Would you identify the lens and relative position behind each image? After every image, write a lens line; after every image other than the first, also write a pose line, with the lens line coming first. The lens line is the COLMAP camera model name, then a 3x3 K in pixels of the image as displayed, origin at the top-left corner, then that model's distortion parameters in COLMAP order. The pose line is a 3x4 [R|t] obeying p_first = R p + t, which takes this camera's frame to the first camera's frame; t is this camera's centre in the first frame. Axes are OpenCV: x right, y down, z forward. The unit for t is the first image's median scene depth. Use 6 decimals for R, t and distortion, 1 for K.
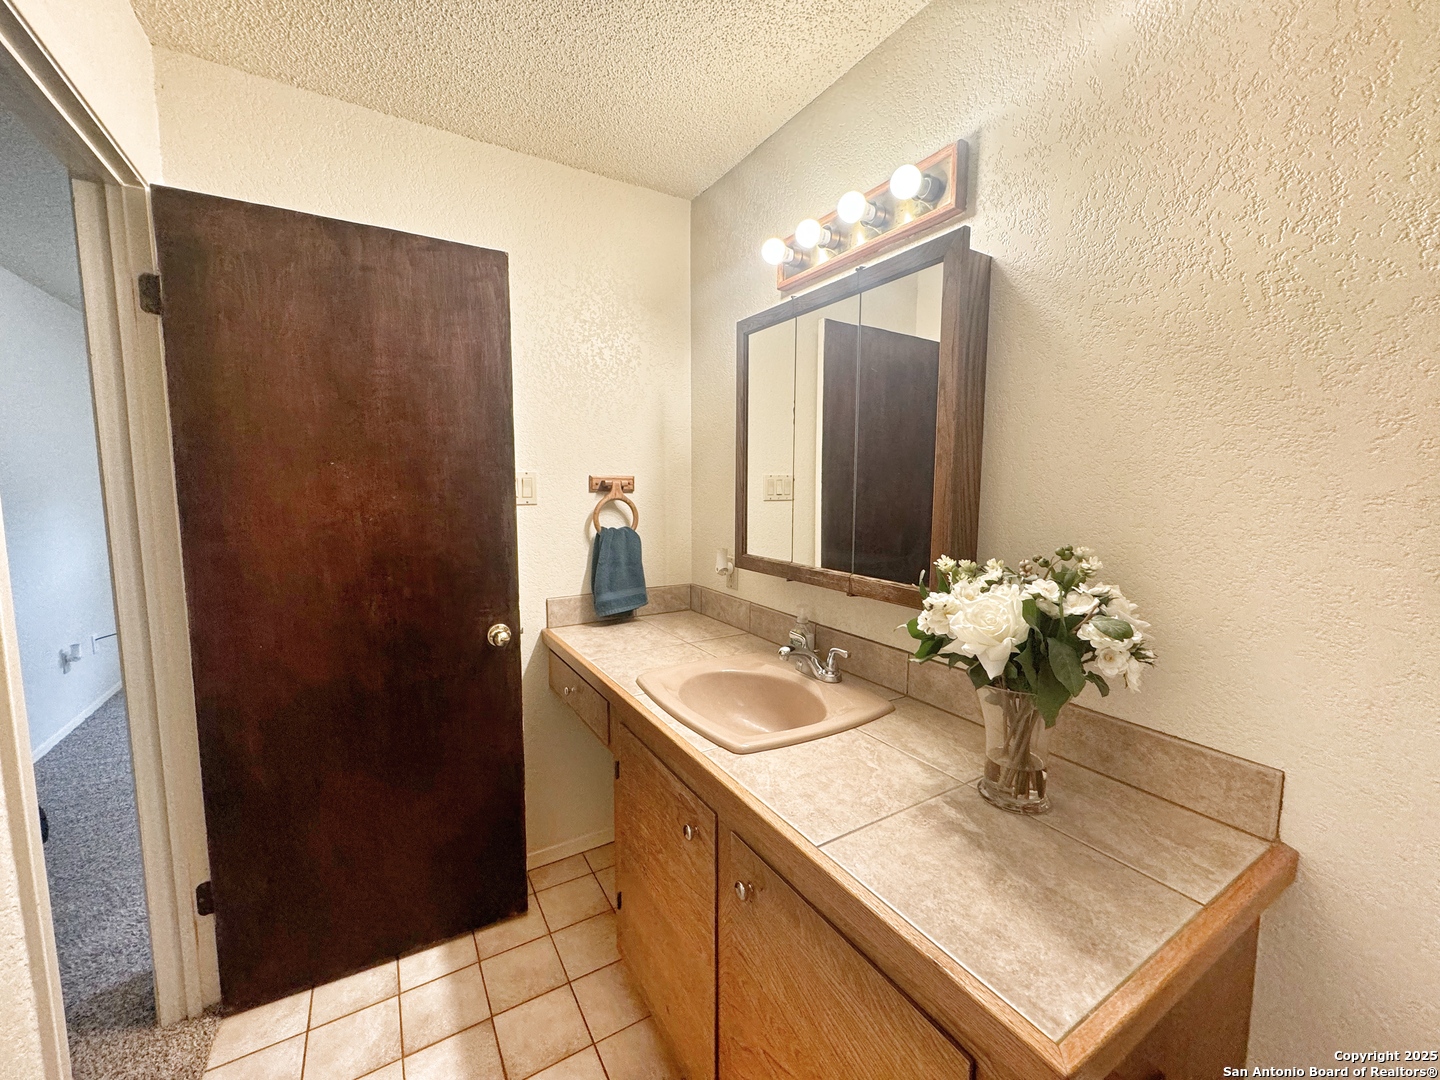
lens RADIAL K [[577.7, 0, 722.1], [0, 577.7, 539.7], [0, 0, 1]] dist [-0.000417, -0.000629]
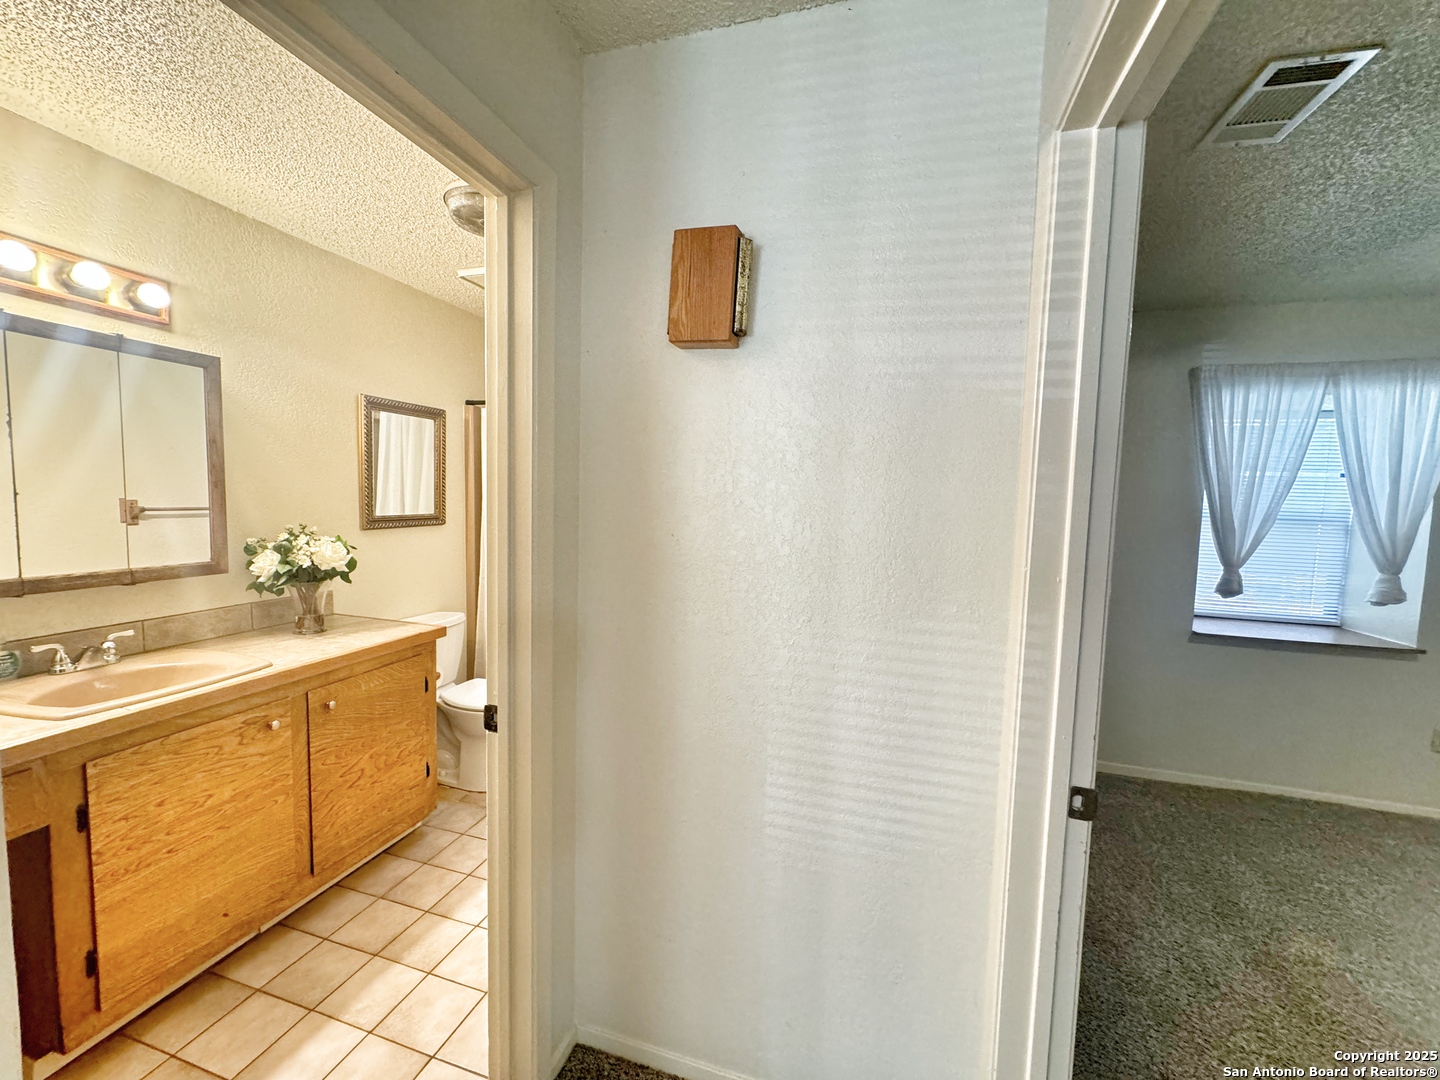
lens RADIAL K [[577.7, 0, 719.9], [0, 577.7, 541.2], [0, 0, 1]] dist [-0.000417, -0.000629]
pose [[-0.665571, -0.082329, 0.741780, -1.440290], [0.041846, 0.988217, 0.147228, -0.120443], [-0.745161, 0.129031, -0.654283, 0.773059]]
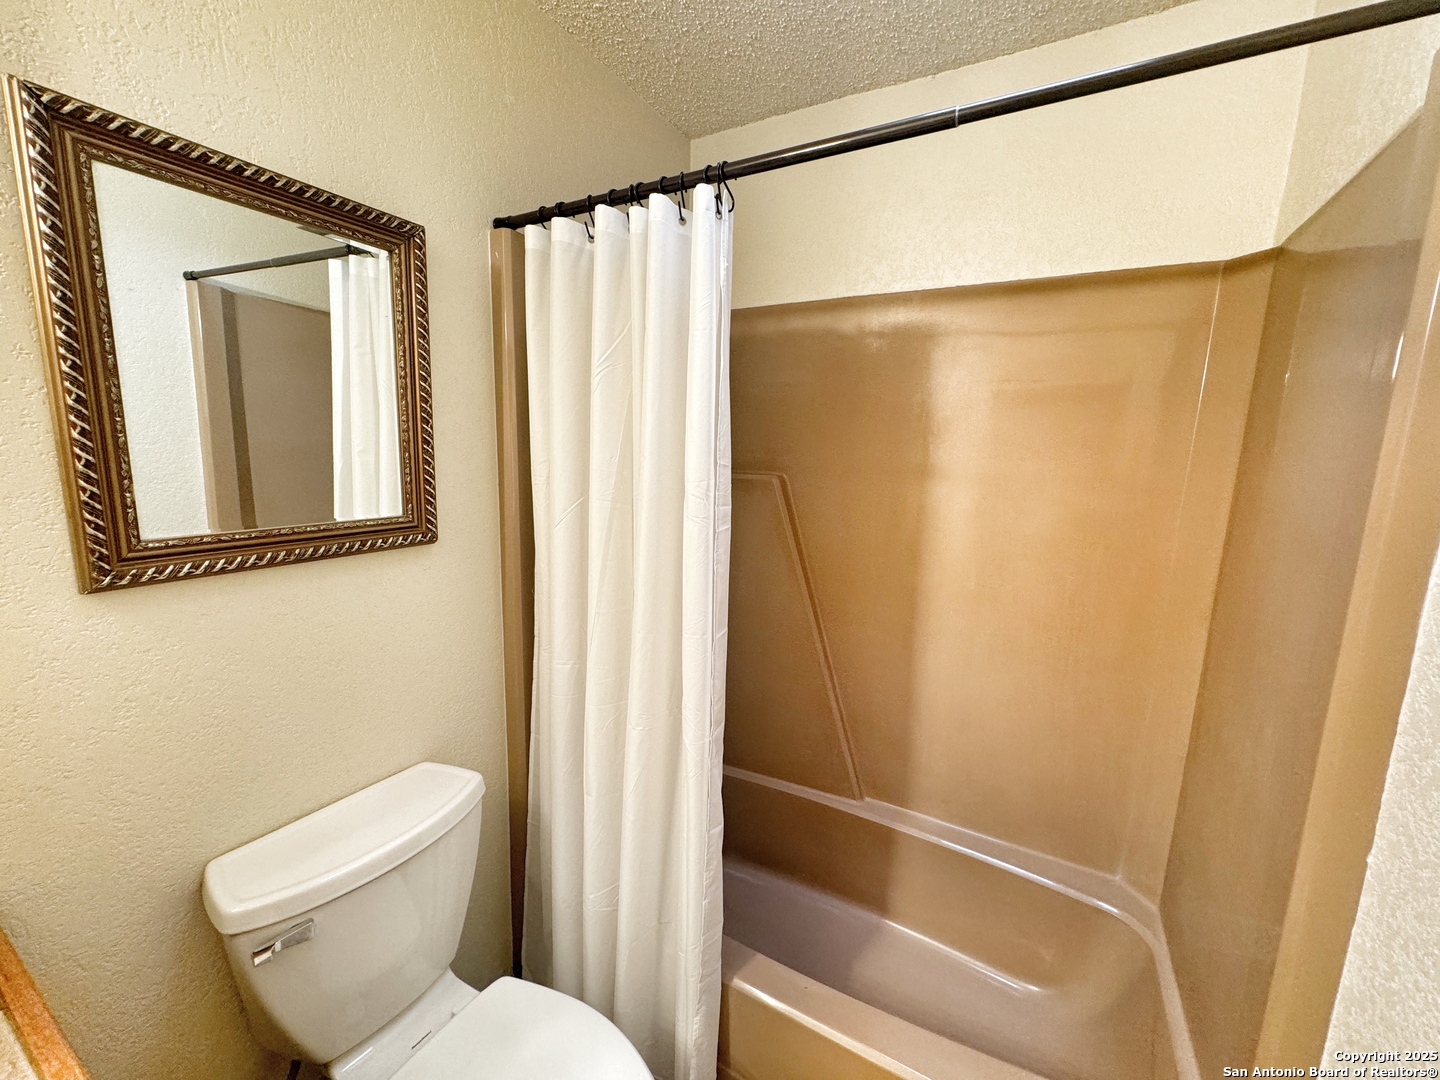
lens RADIAL K [[577.7, 0, 715.8], [0, 577.7, 540.2], [0, 0, 1]] dist [-0.000417, -0.000629]
pose [[-0.482217, -0.152710, 0.862639, -0.121711], [0.060670, 0.976504, 0.206782, -0.060850], [-0.873948, 0.152050, -0.461622, 0.182166]]
